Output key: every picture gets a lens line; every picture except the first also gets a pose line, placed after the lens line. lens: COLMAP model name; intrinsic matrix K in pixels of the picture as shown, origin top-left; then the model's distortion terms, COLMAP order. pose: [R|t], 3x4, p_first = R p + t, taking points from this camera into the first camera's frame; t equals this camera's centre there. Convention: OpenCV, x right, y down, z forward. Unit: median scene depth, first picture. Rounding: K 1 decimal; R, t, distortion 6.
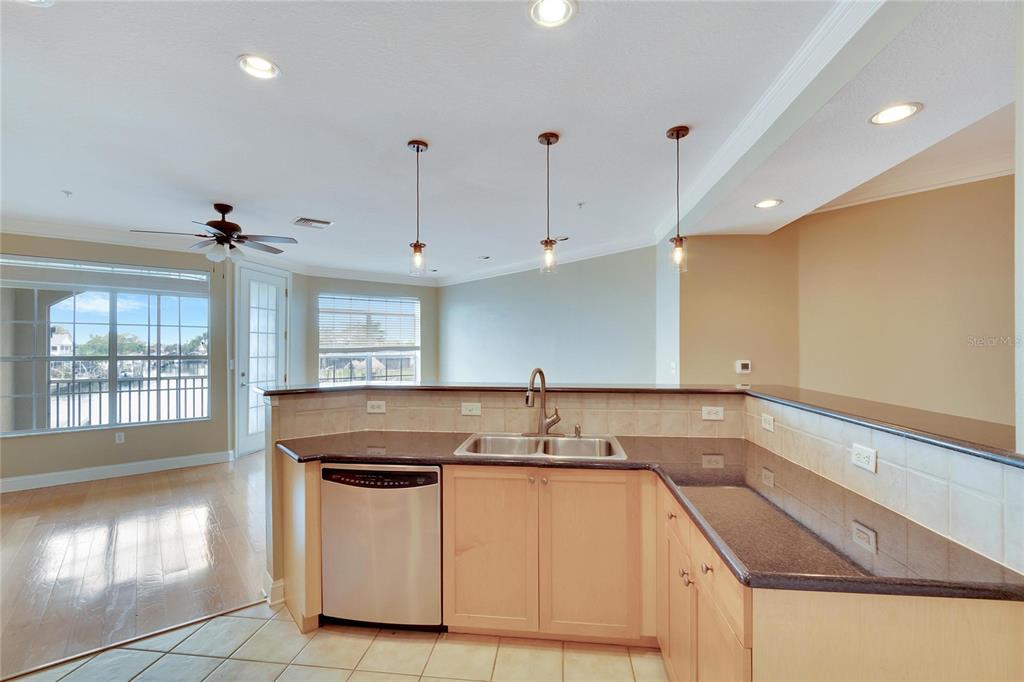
lens RADIAL K [[455.1, 0, 502.2], [0, 455.1, 347.7], [0, 0, 1]] dist [0.001753, 0.000244]
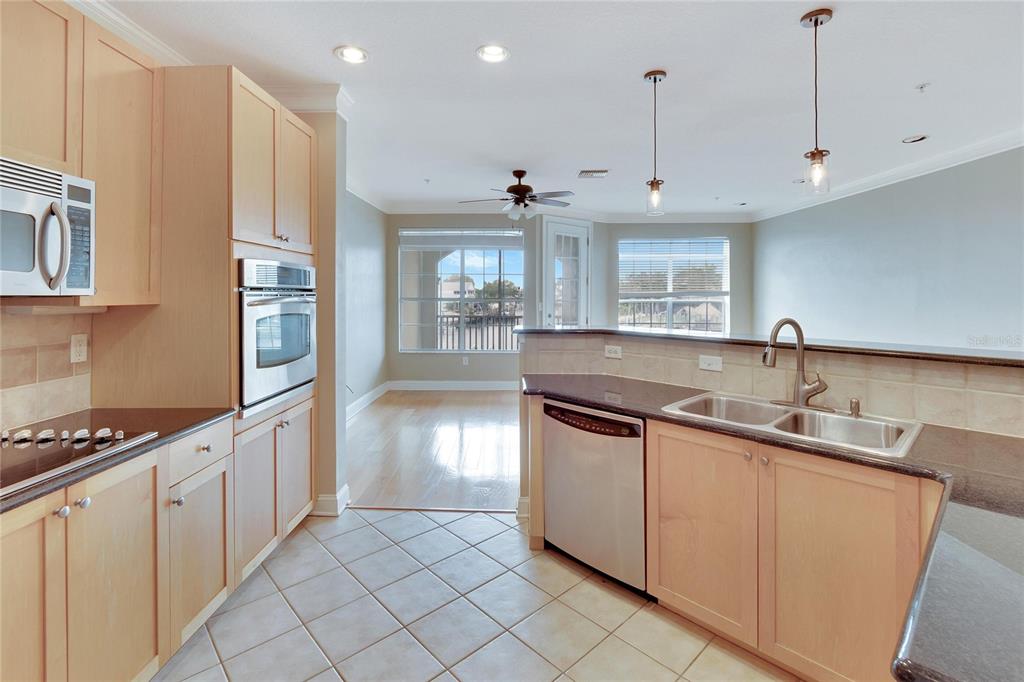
lens RADIAL K [[468.0, 0, 508.8], [0, 468.0, 292.1], [0, 0, 1]] dist [0.001060, -0.000043]
pose [[0.772325, 0.002044, -0.635225, 0.201517], [-0.003035, 0.999995, -0.000473, 0.001526], [0.635221, 0.002293, 0.772327, 0.070020]]
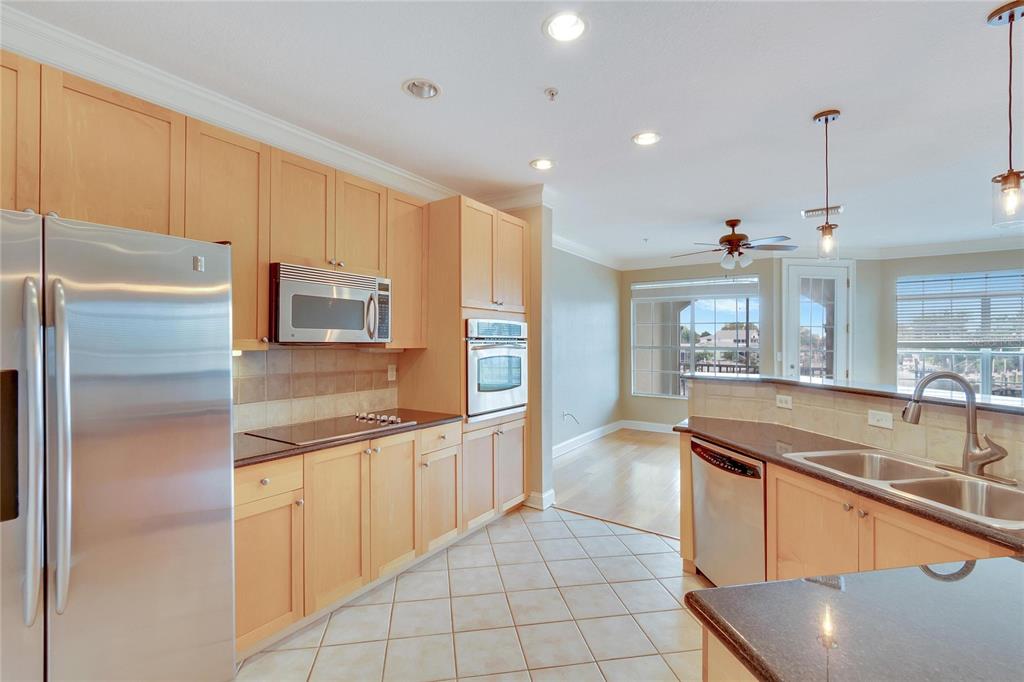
lens RADIAL K [[451.1, 0, 512.0], [0, 451.1, 341.0], [0, 0, 1]] dist [-0.001522, -0.000083]
pose [[0.300104, 0.004506, -0.953896, 0.491516], [-0.004814, 0.999983, 0.003209, -0.001066], [0.953894, 0.003629, 0.300120, 0.151088]]
